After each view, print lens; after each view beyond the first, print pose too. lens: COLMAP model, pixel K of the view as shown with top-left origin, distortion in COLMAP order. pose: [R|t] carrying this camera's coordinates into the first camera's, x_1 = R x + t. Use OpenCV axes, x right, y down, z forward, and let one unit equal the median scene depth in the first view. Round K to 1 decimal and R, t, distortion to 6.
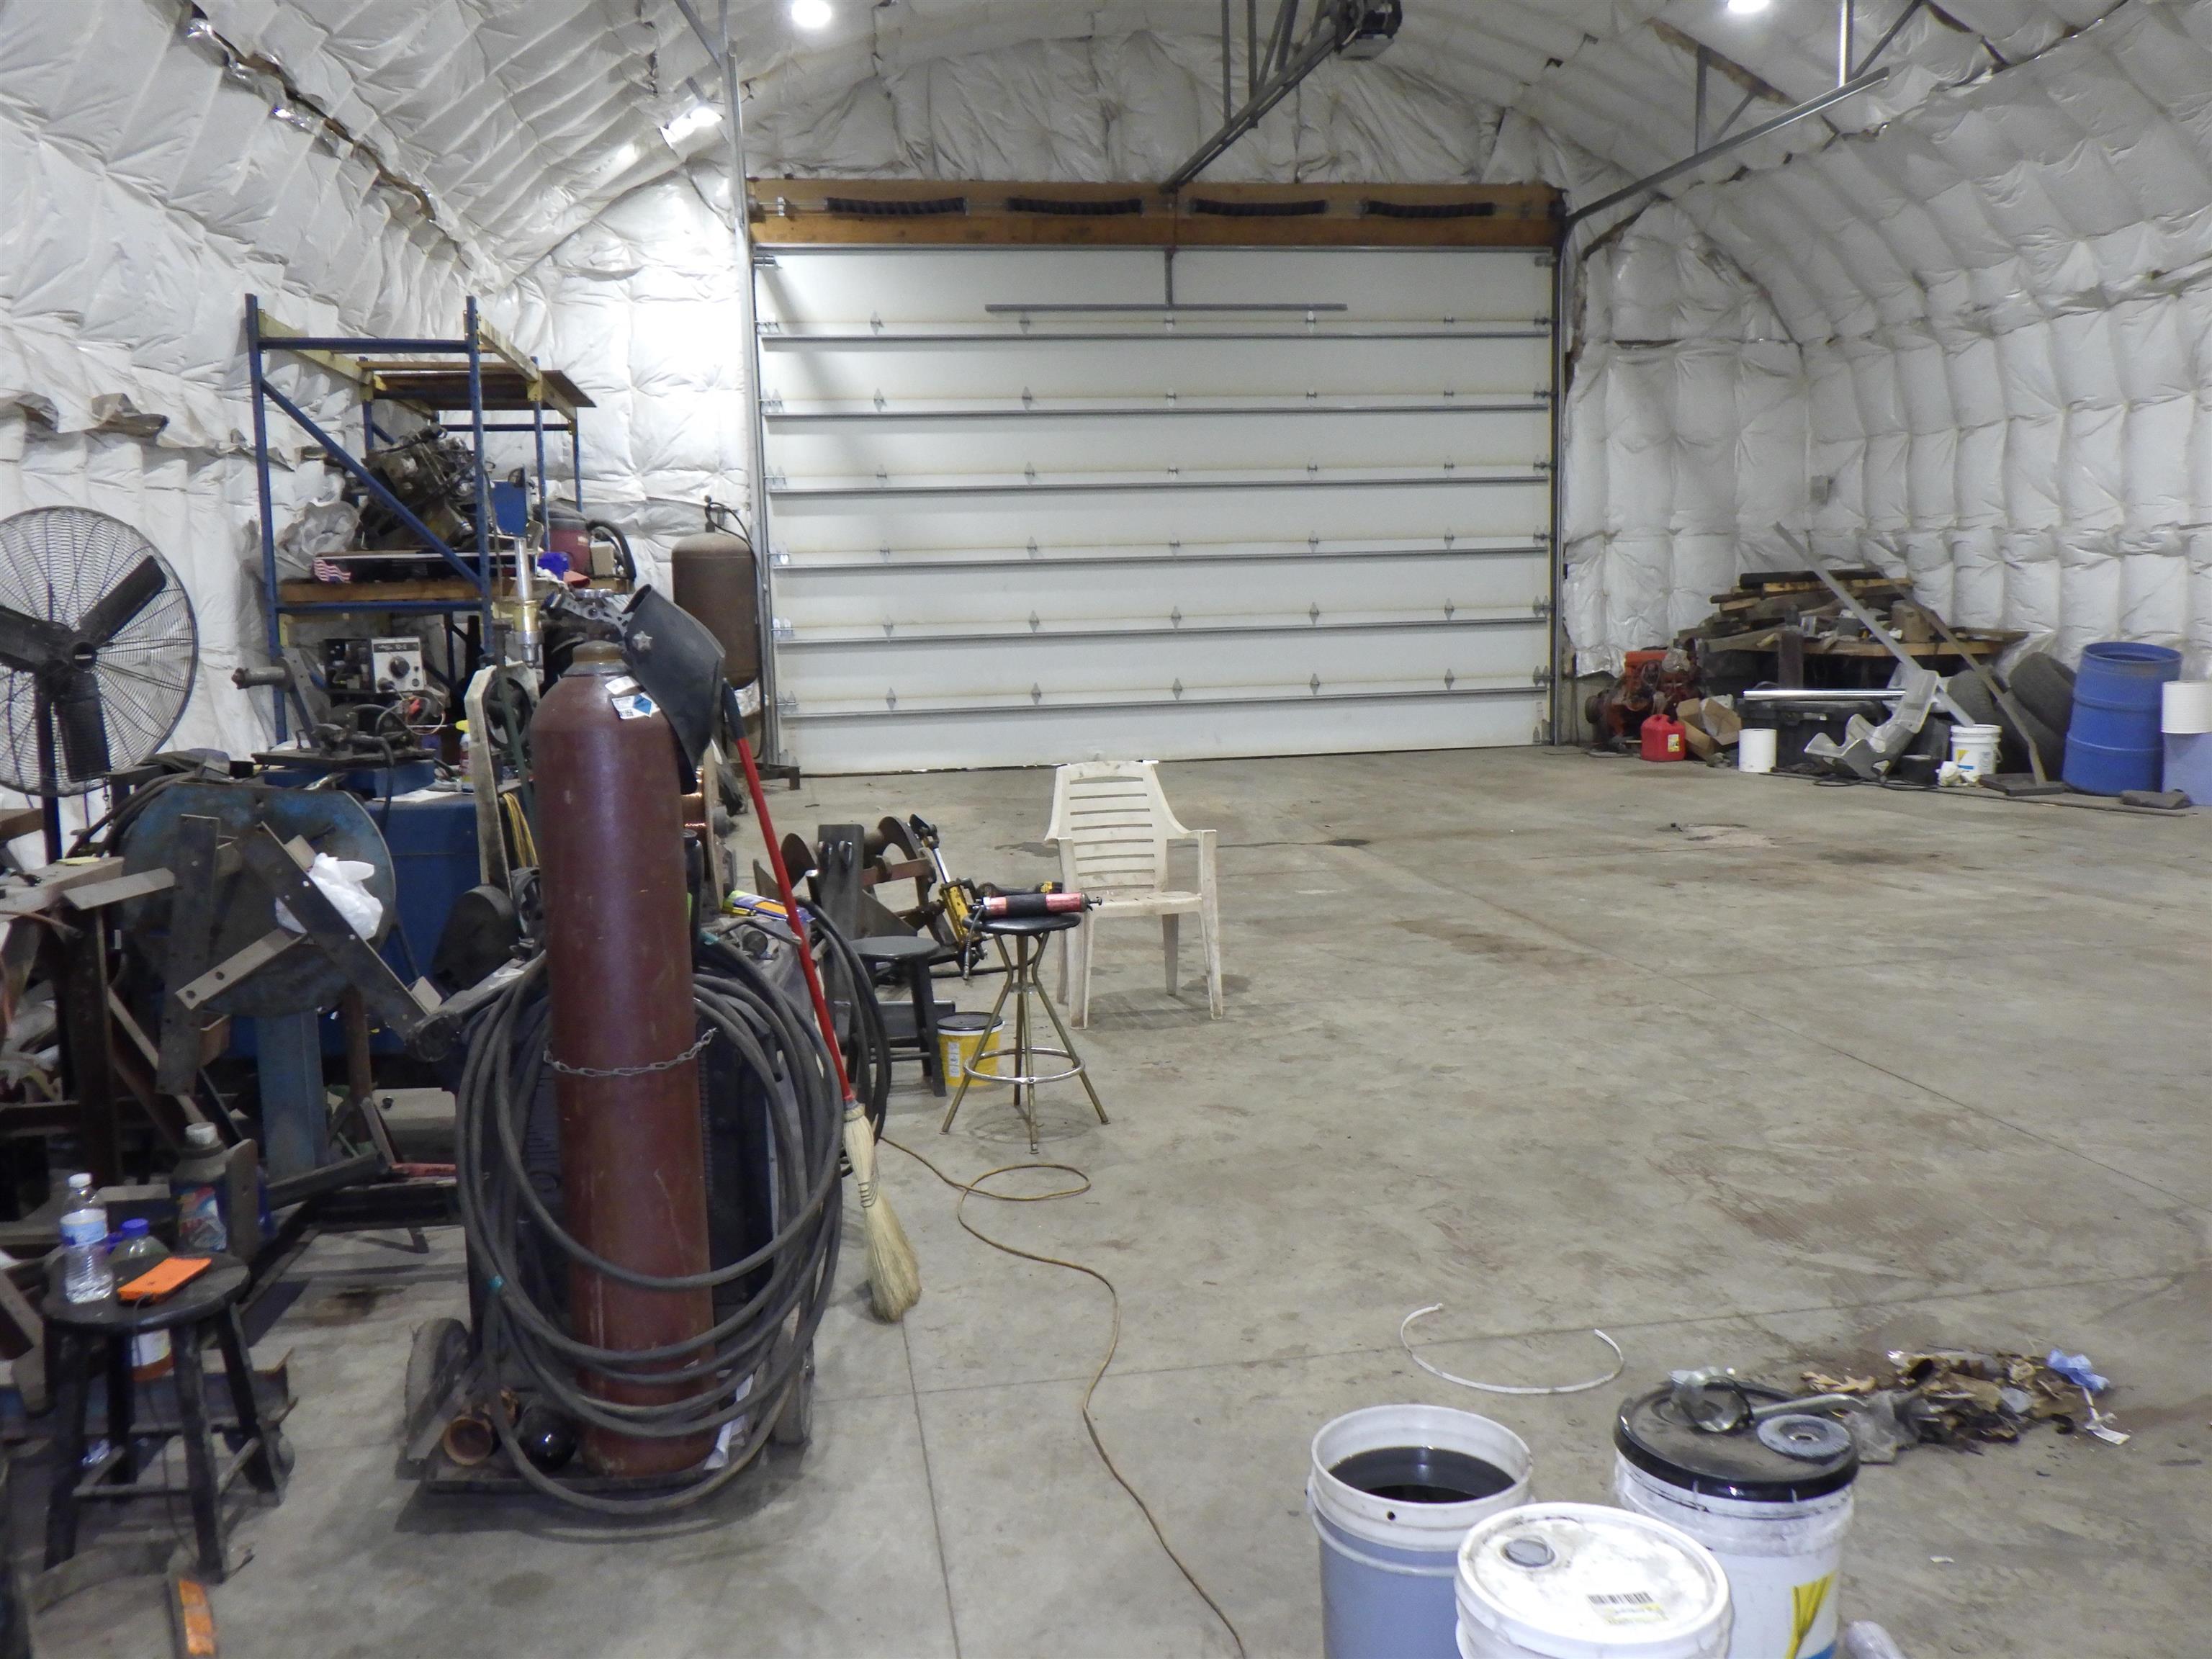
lens RADIAL K [[1873.3, 0, 1106.0], [0, 1873.3, 829.5], [0, 0, 1]] dist [0.009107, 0.006116]
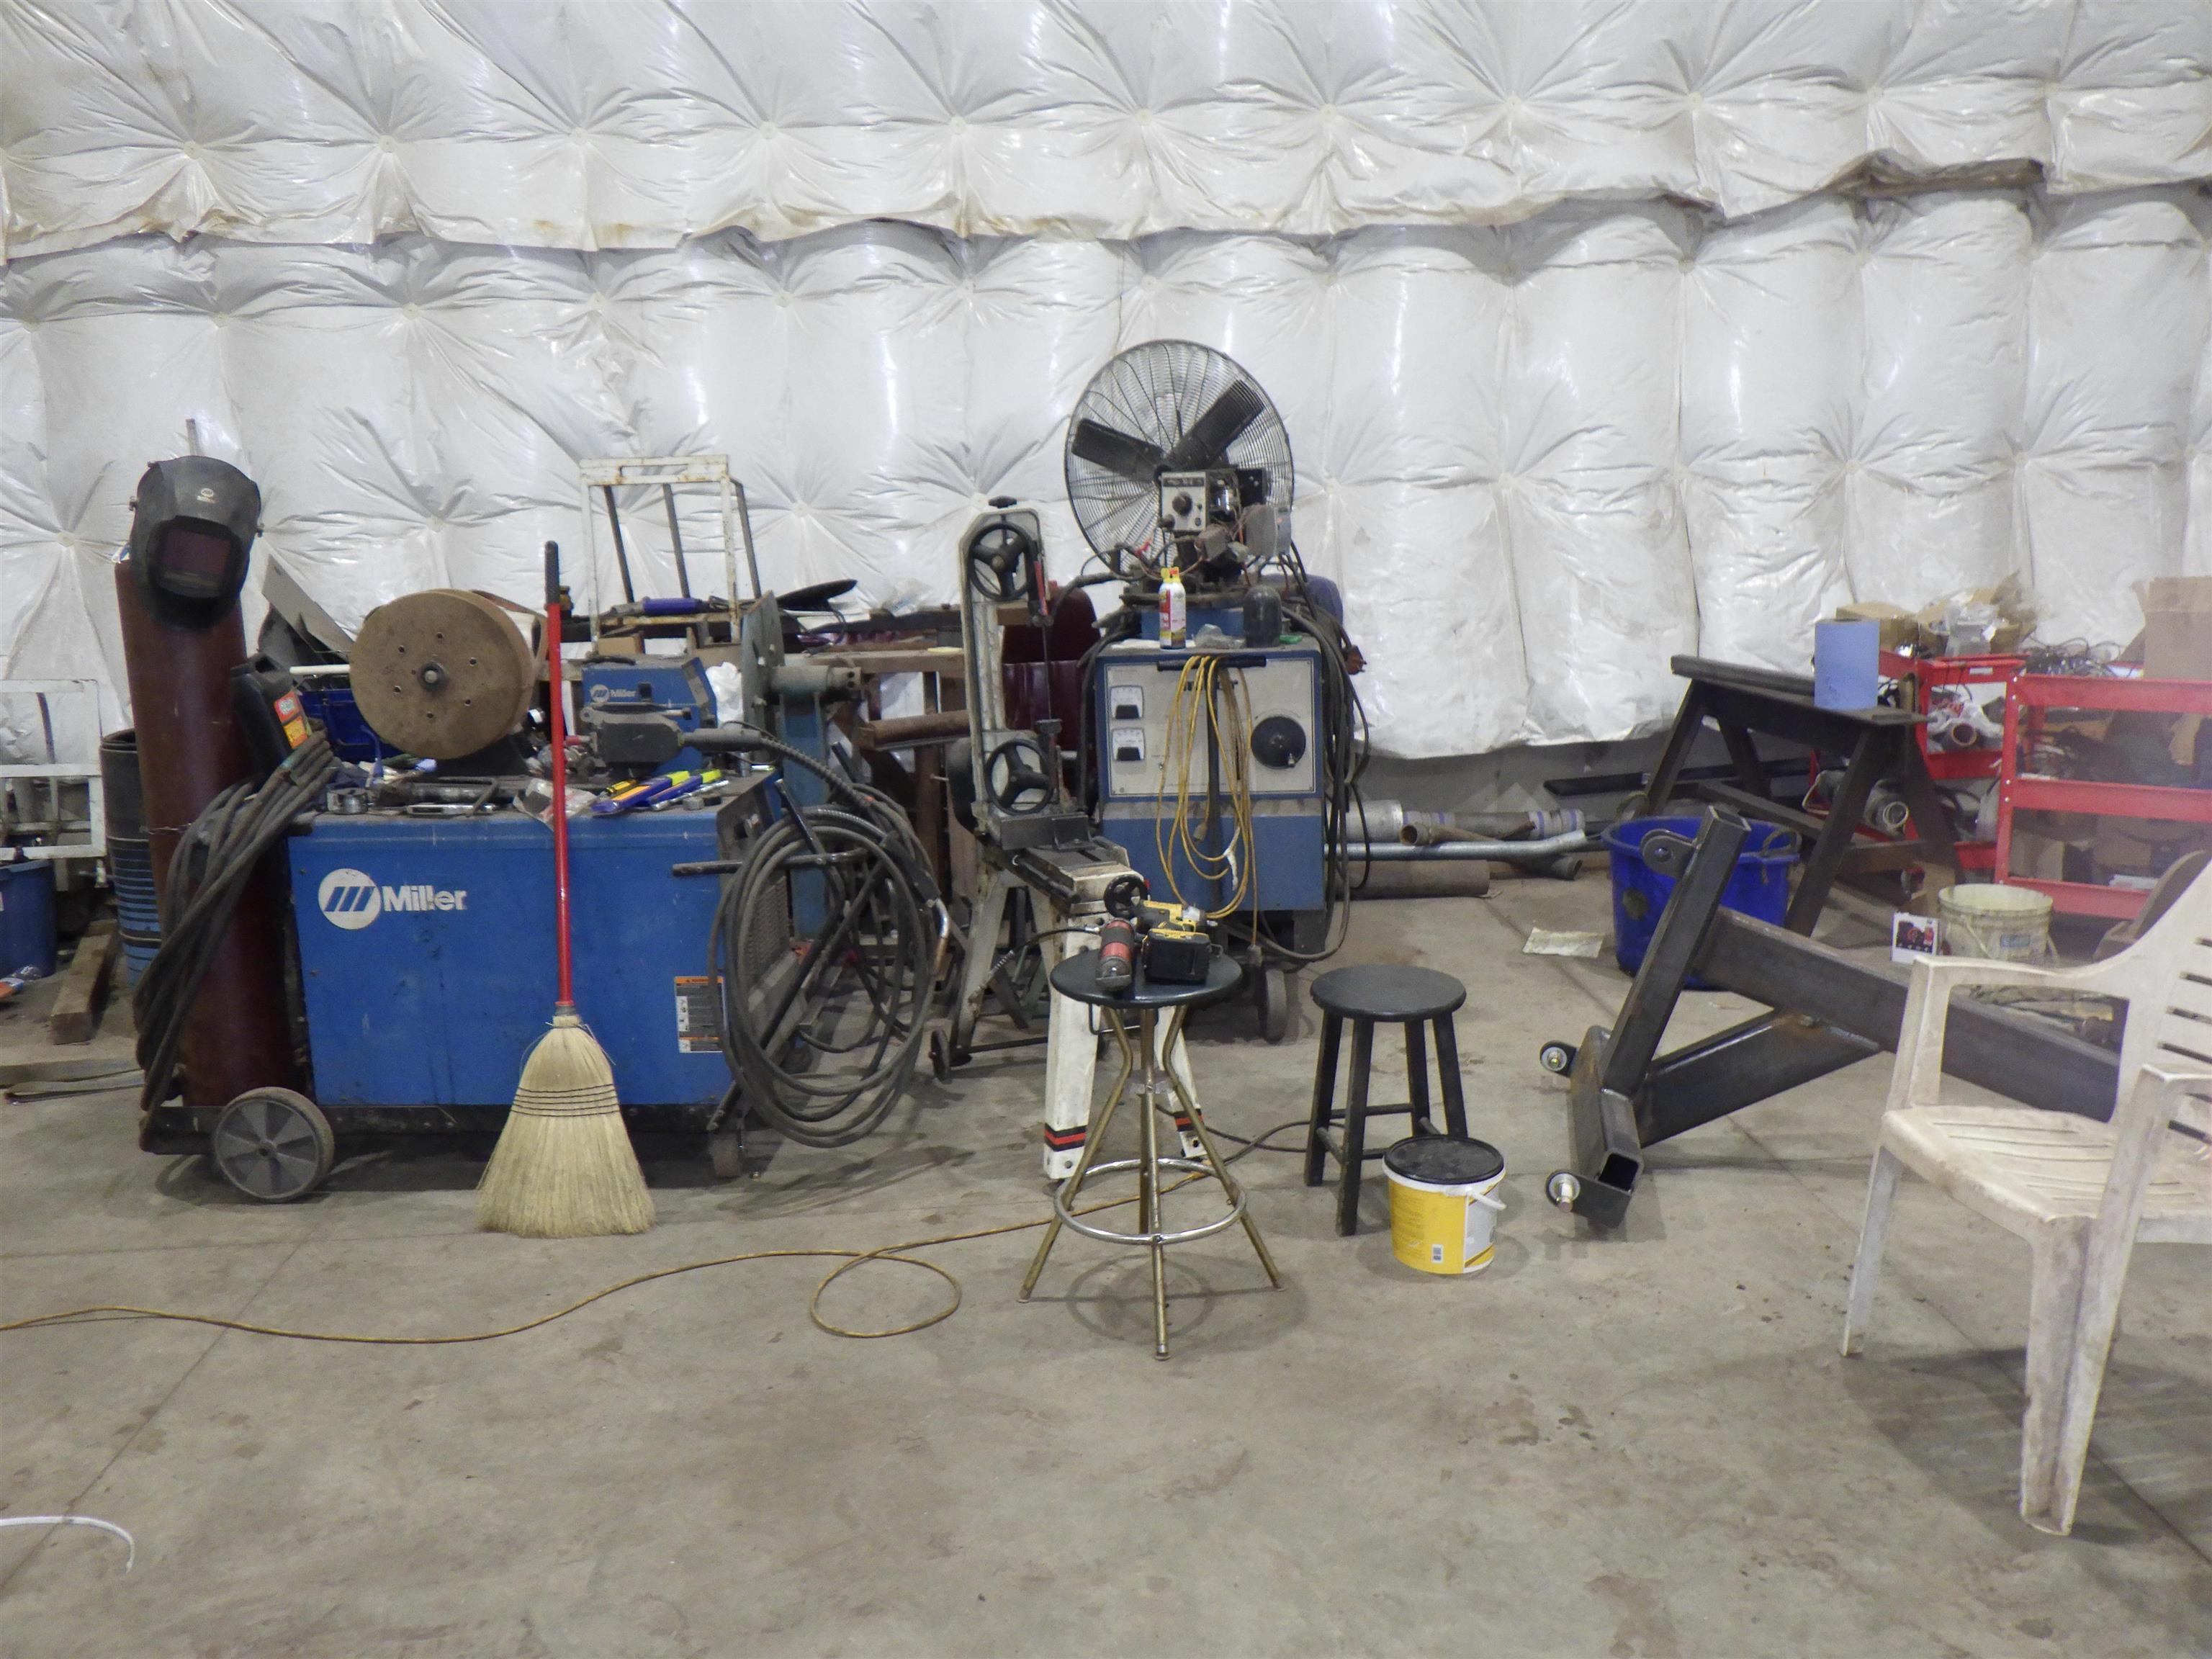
lens RADIAL K [[1873.3, 0, 1106.0], [0, 1873.3, 829.5], [0, 0, 1]] dist [0.009107, 0.006116]
pose [[-0.147202, 0.223985, -0.963412, 0.557360], [-0.085712, 0.967470, 0.238024, -0.147418], [0.985386, 0.117614, -0.123215, 1.088864]]
